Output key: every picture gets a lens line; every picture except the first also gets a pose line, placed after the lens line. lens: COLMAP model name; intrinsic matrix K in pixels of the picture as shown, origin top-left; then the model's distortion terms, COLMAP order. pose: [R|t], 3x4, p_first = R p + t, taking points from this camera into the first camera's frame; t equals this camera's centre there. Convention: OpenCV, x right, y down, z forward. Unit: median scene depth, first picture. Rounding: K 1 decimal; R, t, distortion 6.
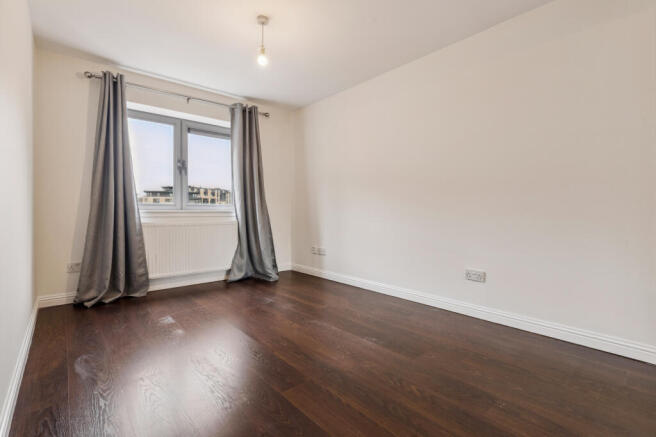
lens RADIAL K [[304.0, 0, 327.3], [0, 304.0, 211.0], [0, 0, 1]] dist [0.000672, 0.000095]
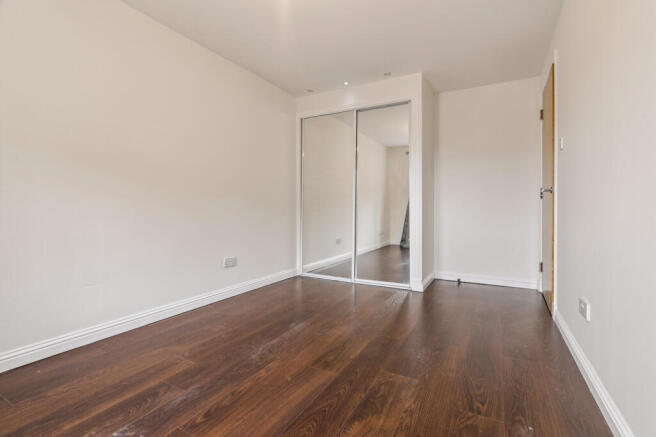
lens RADIAL K [[304.0, 0, 327.3], [0, 304.0, 211.0], [0, 0, 1]] dist [0.000672, 0.000095]
pose [[-0.345401, -0.004950, 0.938442, -0.834414], [0.000880, 0.999984, 0.005598, 0.002536], [-0.938455, 0.002760, -0.345391, 1.130585]]
